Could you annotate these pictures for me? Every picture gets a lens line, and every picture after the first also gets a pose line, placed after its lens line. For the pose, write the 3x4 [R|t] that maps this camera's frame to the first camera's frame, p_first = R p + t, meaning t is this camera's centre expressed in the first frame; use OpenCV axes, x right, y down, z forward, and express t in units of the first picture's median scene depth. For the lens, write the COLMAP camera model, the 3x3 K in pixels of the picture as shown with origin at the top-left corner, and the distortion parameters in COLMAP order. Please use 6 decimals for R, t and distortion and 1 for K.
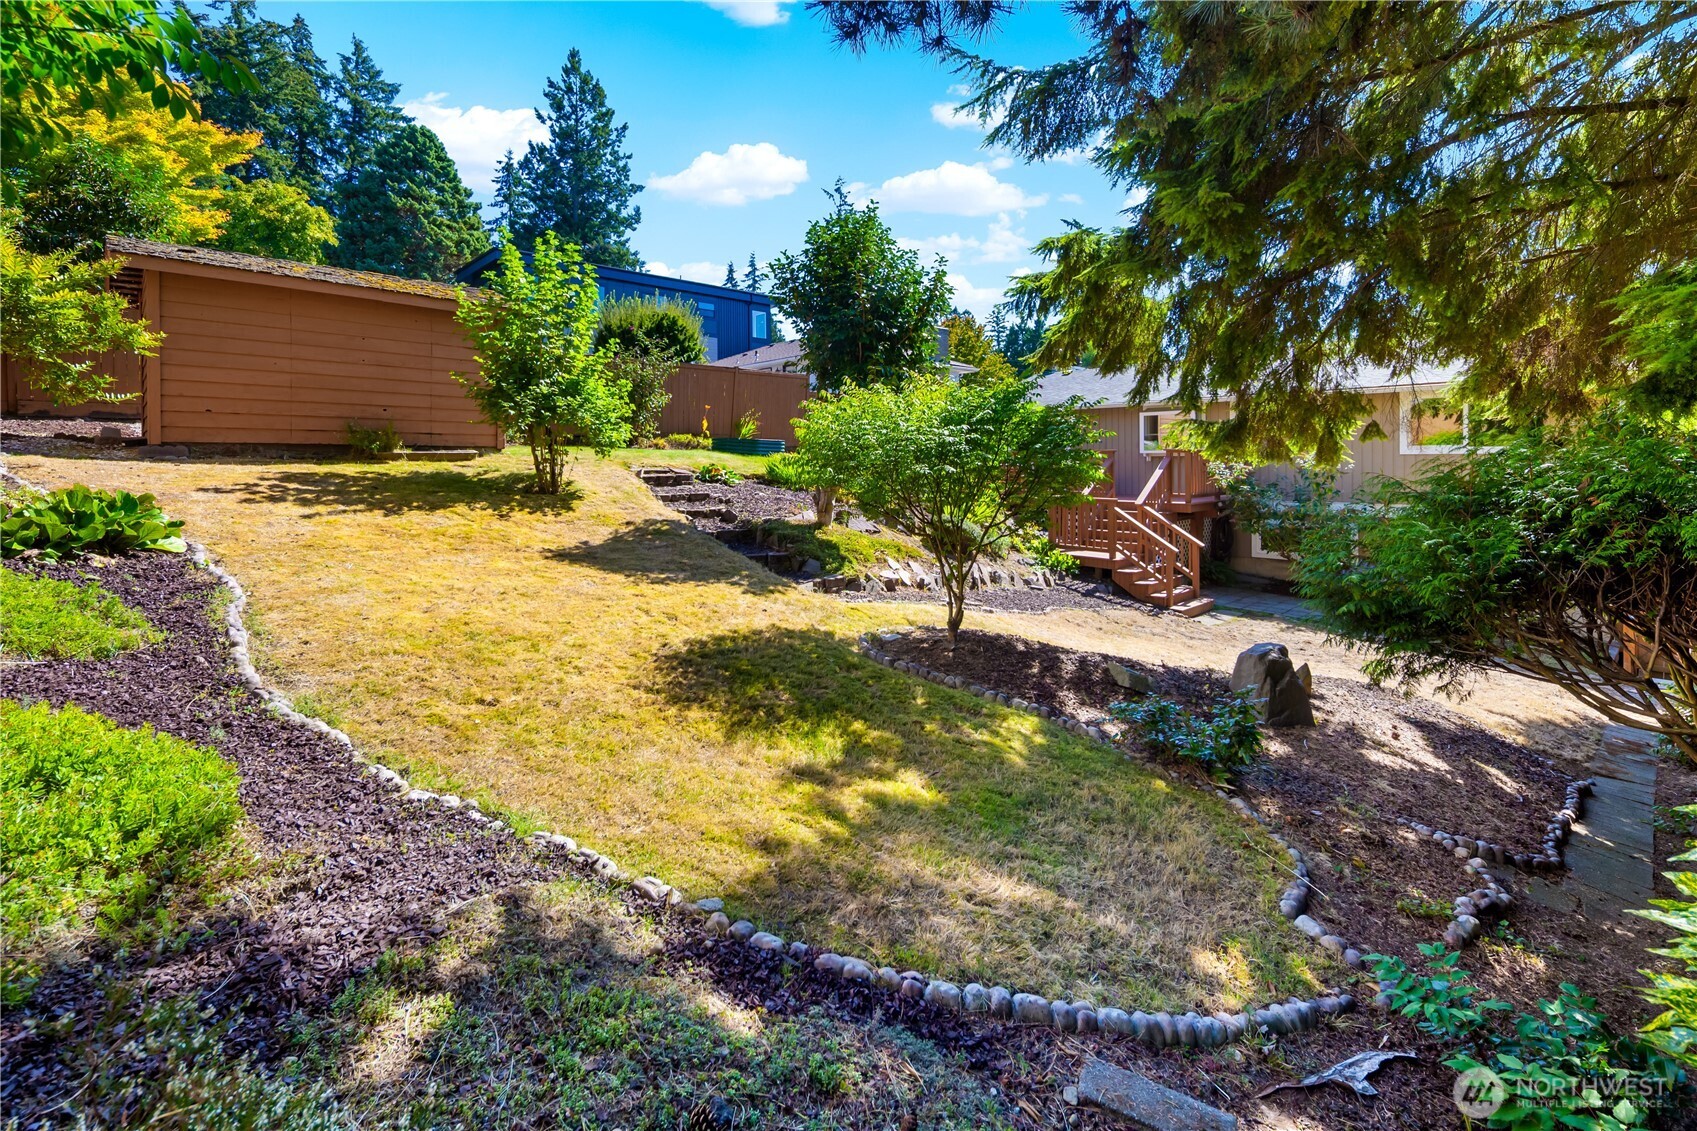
lens RADIAL K [[752.0, 0, 841.7], [0, 752.0, 464.9], [0, 0, 1]] dist [0.000926, -0.000066]
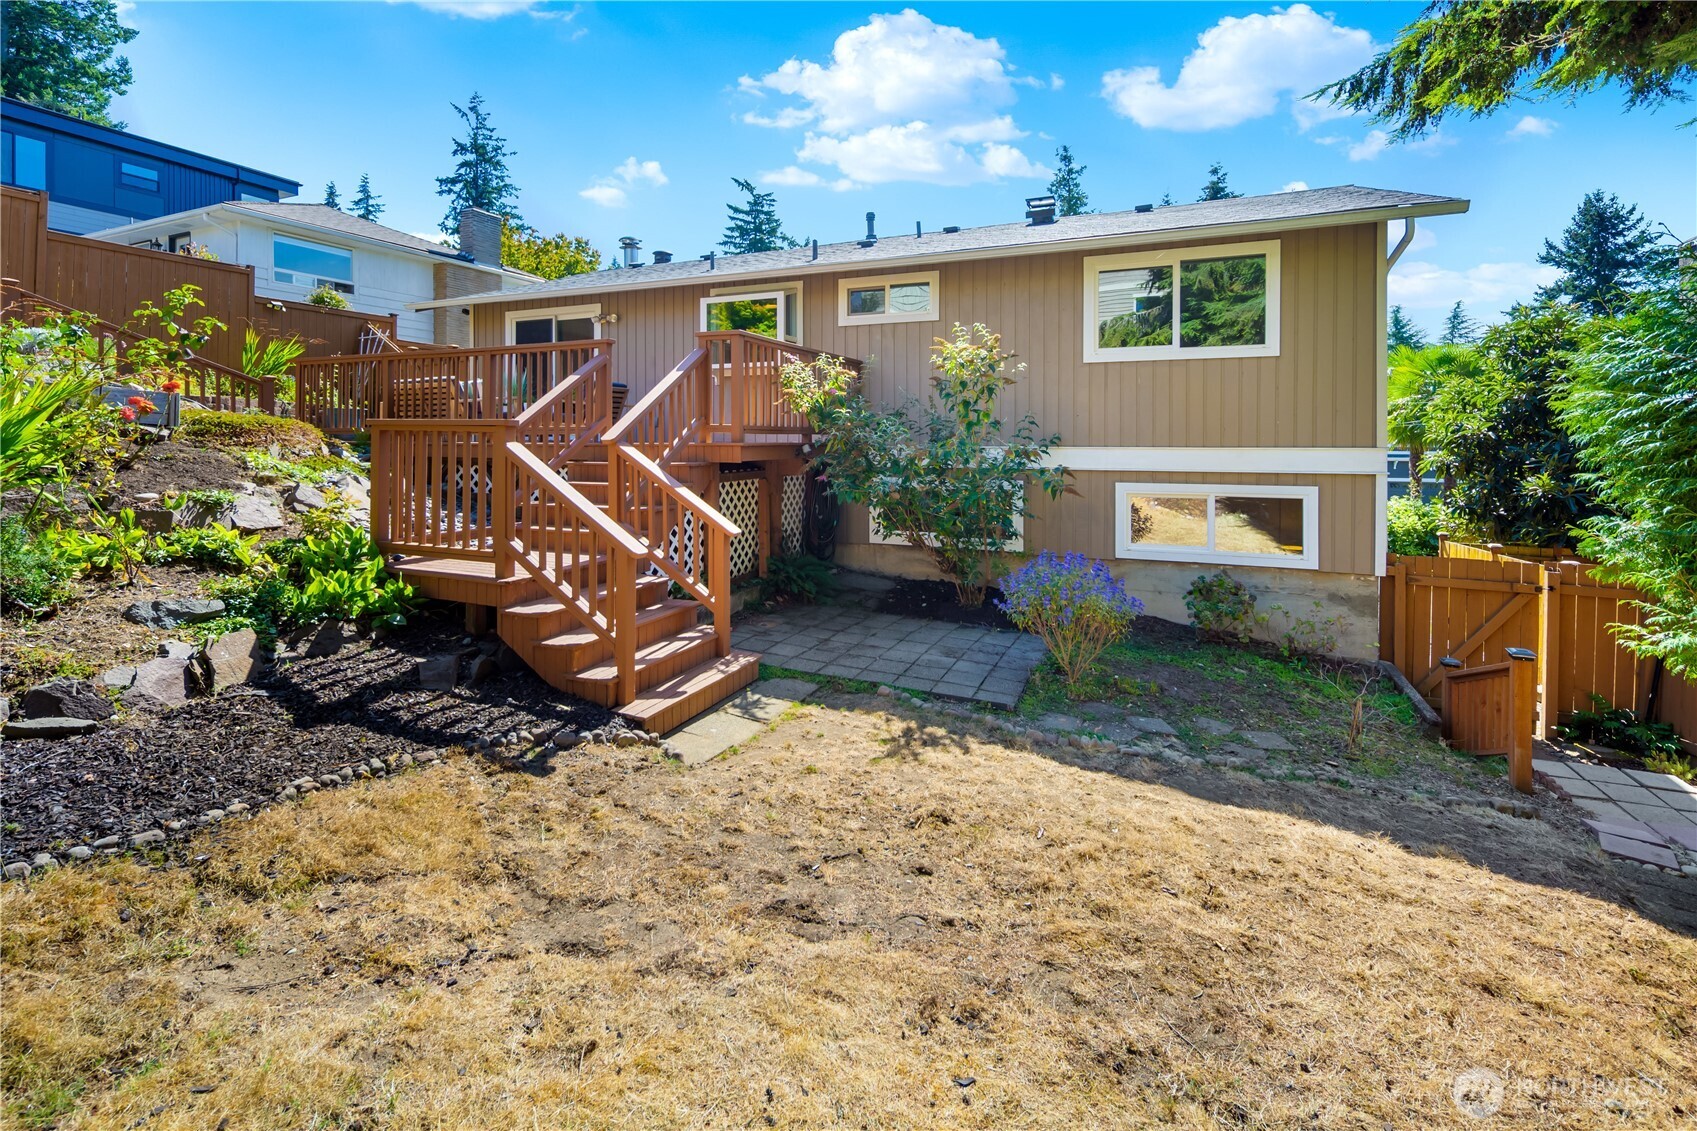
lens RADIAL K [[752.0, 0, 842.2], [0, 752.0, 451.1], [0, 0, 1]] dist [0.000926, -0.000066]
pose [[0.919895, 0.001045, 0.392164, 0.336035], [-0.003802, 0.999973, 0.006255, 0.052633], [-0.392147, -0.007245, 0.919874, 0.532634]]
